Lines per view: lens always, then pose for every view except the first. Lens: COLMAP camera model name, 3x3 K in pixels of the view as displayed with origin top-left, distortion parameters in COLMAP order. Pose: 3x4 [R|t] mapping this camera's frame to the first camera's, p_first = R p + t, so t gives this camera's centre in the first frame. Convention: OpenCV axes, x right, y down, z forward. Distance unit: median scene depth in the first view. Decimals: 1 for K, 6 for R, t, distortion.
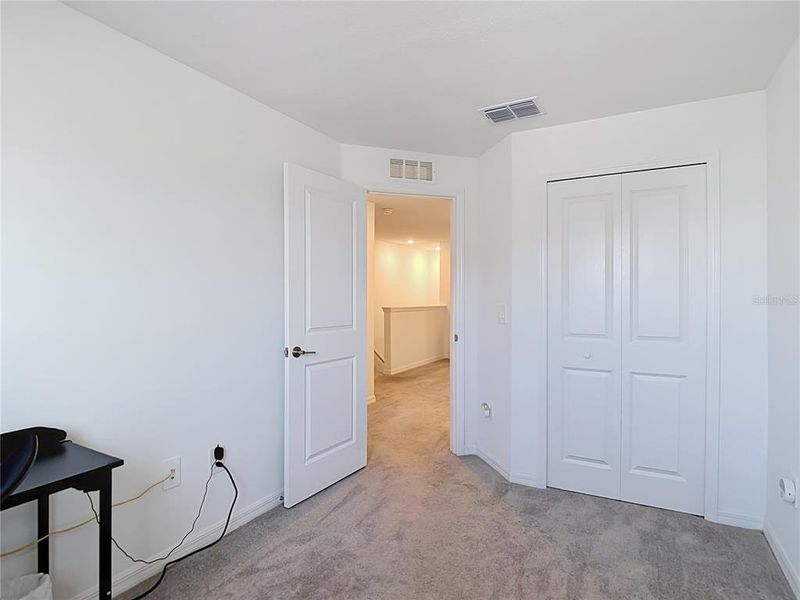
lens RADIAL K [[446.2, 0, 400.1], [0, 446.2, 295.8], [0, 0, 1]] dist [-0.017129, -0.000517]
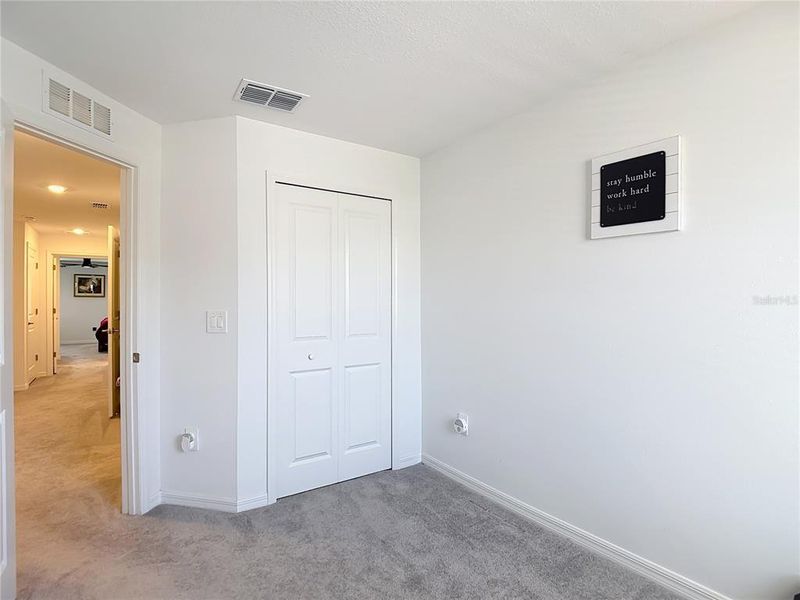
lens RADIAL K [[429.3, 0, 398.5], [0, 429.3, 298.4], [0, 0, 1]] dist [0.003659, -0.004107]
pose [[0.460163, 0.007557, 0.887802, -0.393337], [0.008250, 0.999884, -0.012787, 0.012362], [-0.887796, 0.013209, 0.460047, 0.355118]]
